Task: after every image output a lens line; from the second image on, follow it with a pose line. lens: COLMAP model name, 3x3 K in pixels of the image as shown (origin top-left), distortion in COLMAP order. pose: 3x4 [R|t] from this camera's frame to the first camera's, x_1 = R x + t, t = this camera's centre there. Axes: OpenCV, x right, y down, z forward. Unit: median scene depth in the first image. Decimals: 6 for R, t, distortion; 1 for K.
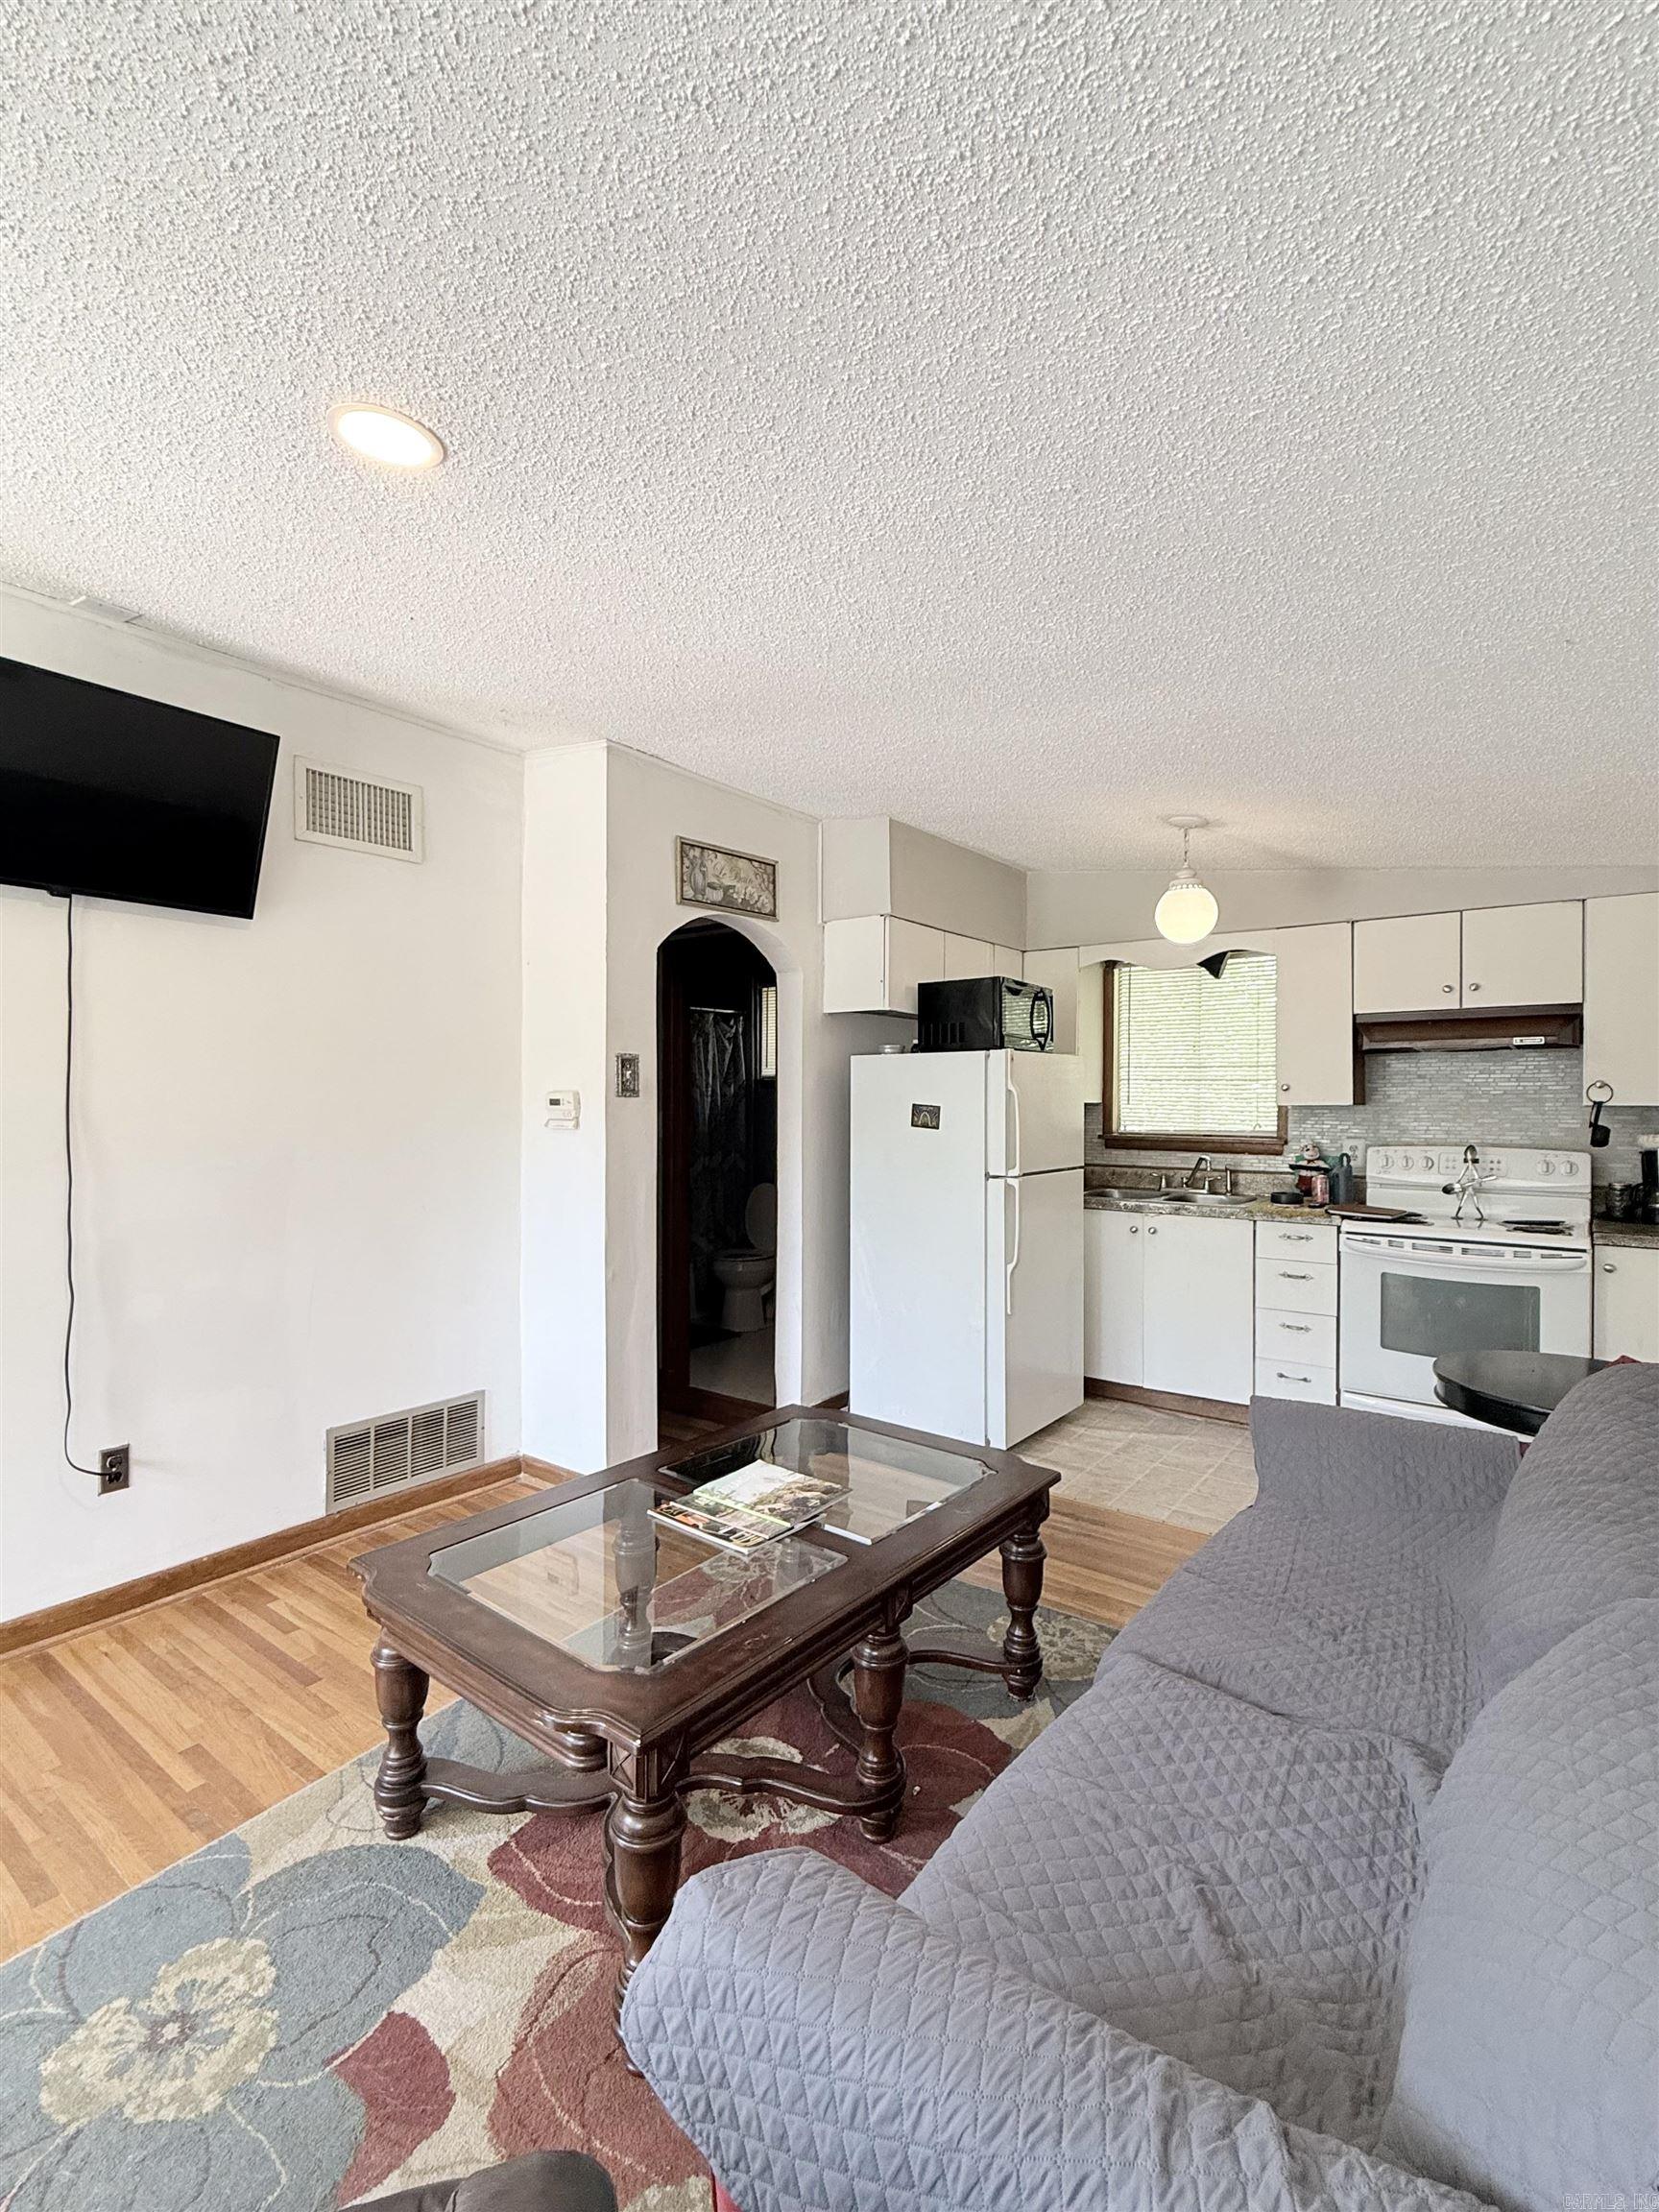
lens RADIAL K [[991.5, 0, 834.4], [0, 991.5, 1102.3], [0, 0, 1]] dist [0.002539, -0.000486]
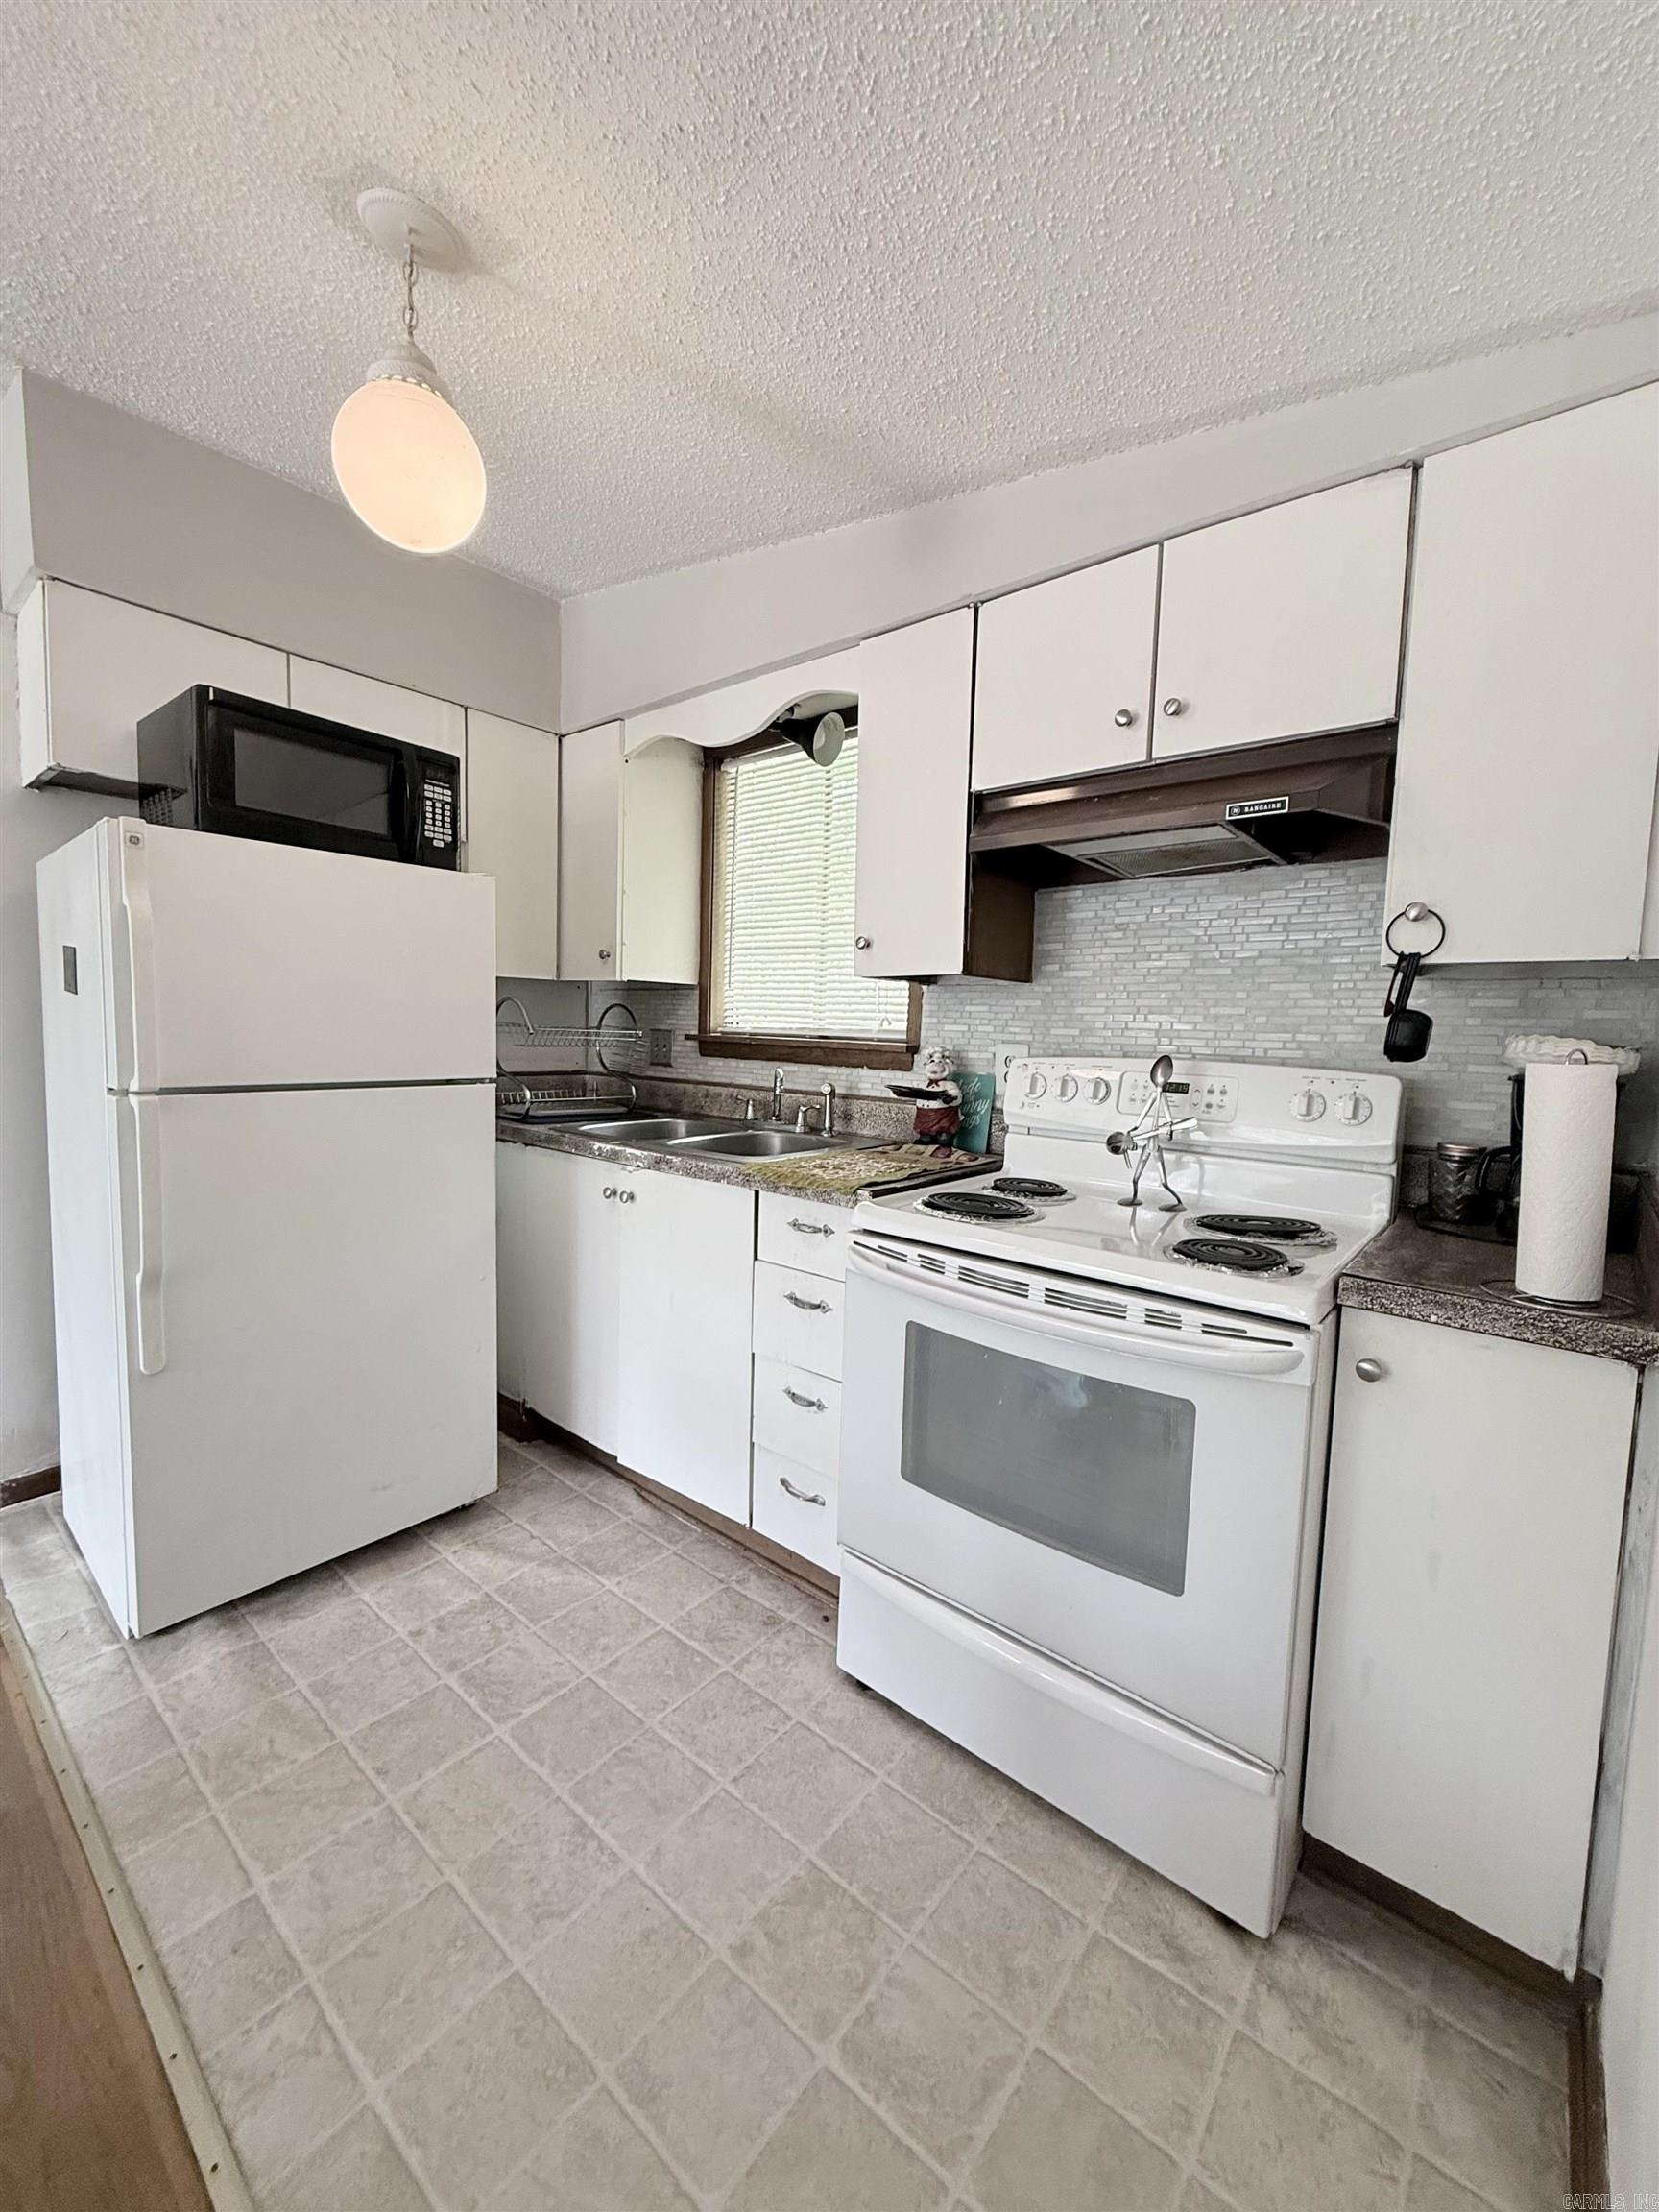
lens RADIAL K [[881.7, 0, 821.1], [0, 881.7, 1097.7], [0, 0, 1]] dist [0.003765, 0.000538]
pose [[0.998522, 0.027176, -0.047073, 0.483670], [-0.023267, 0.996388, 0.081670, 0.031890], [0.049122, -0.080454, 0.995547, 0.546741]]
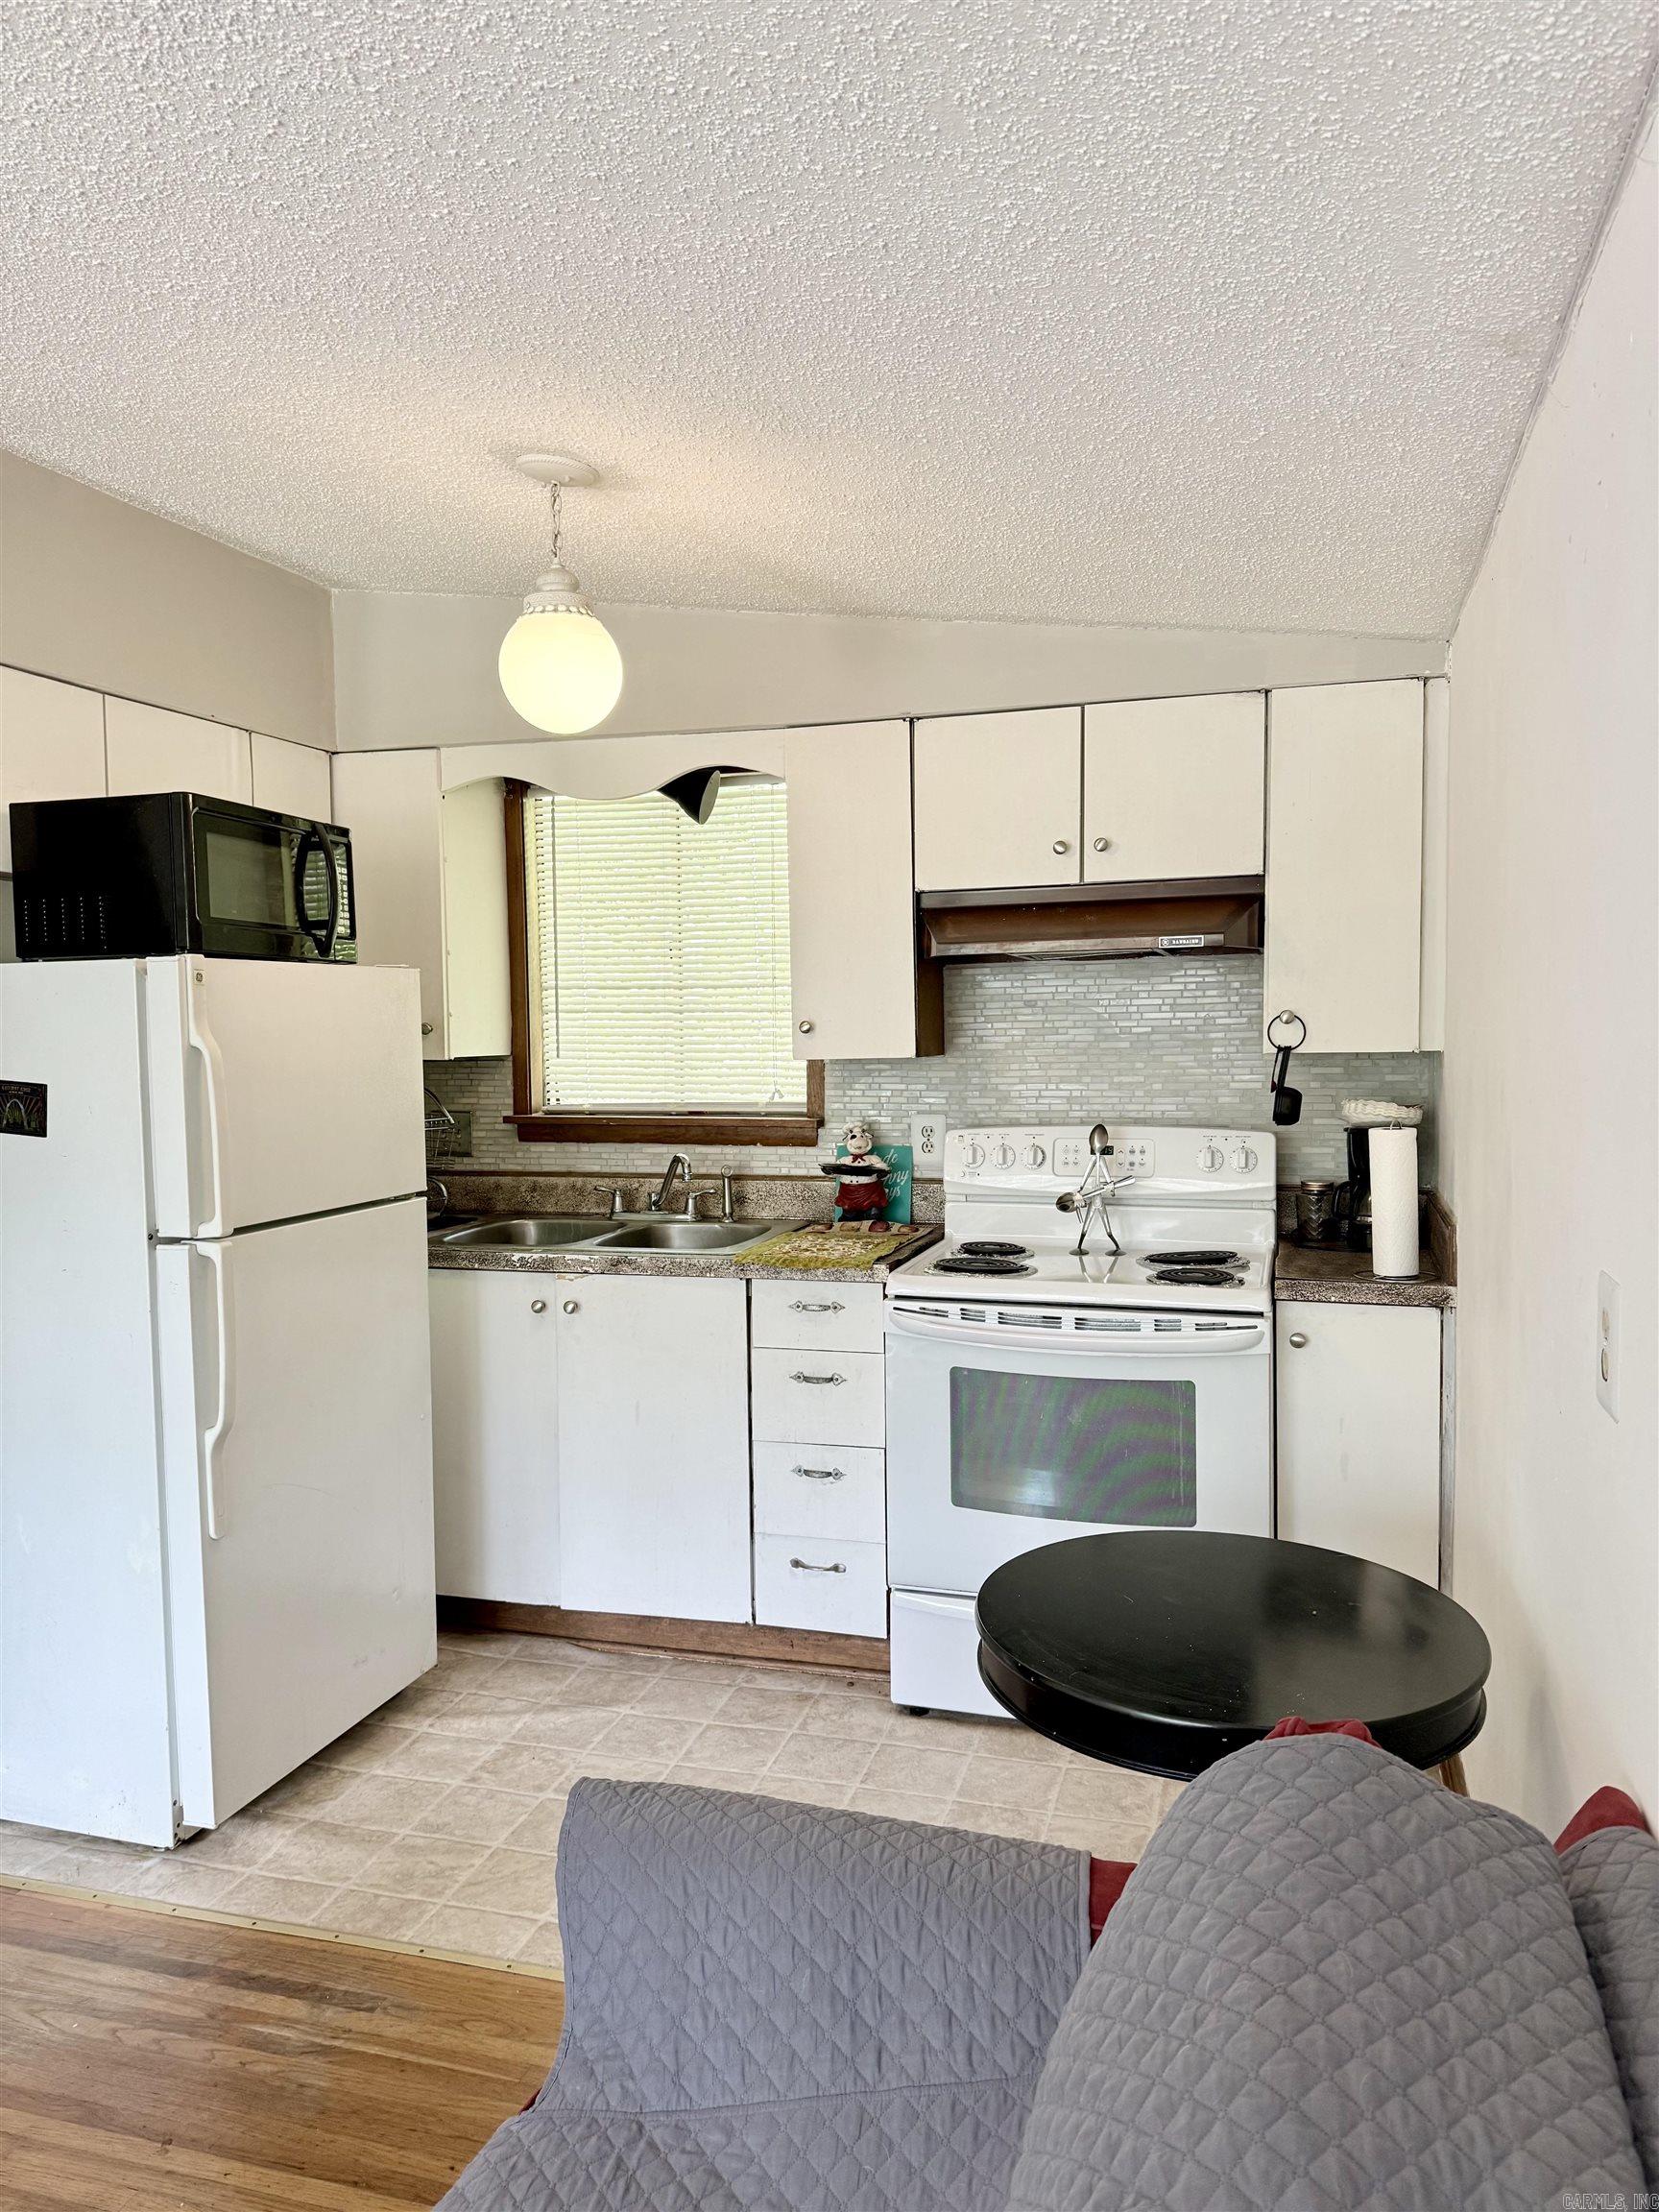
lens RADIAL K [[1542.3, 0, 830.6], [0, 1542.3, 1116.3], [0, 0, 1]] dist [0.105026, -0.015732]
pose [[0.938460, -0.036688, 0.343433, 0.185469], [0.017123, 0.998062, 0.059832, -0.017043], [-0.344962, -0.050270, 0.937270, 0.213016]]
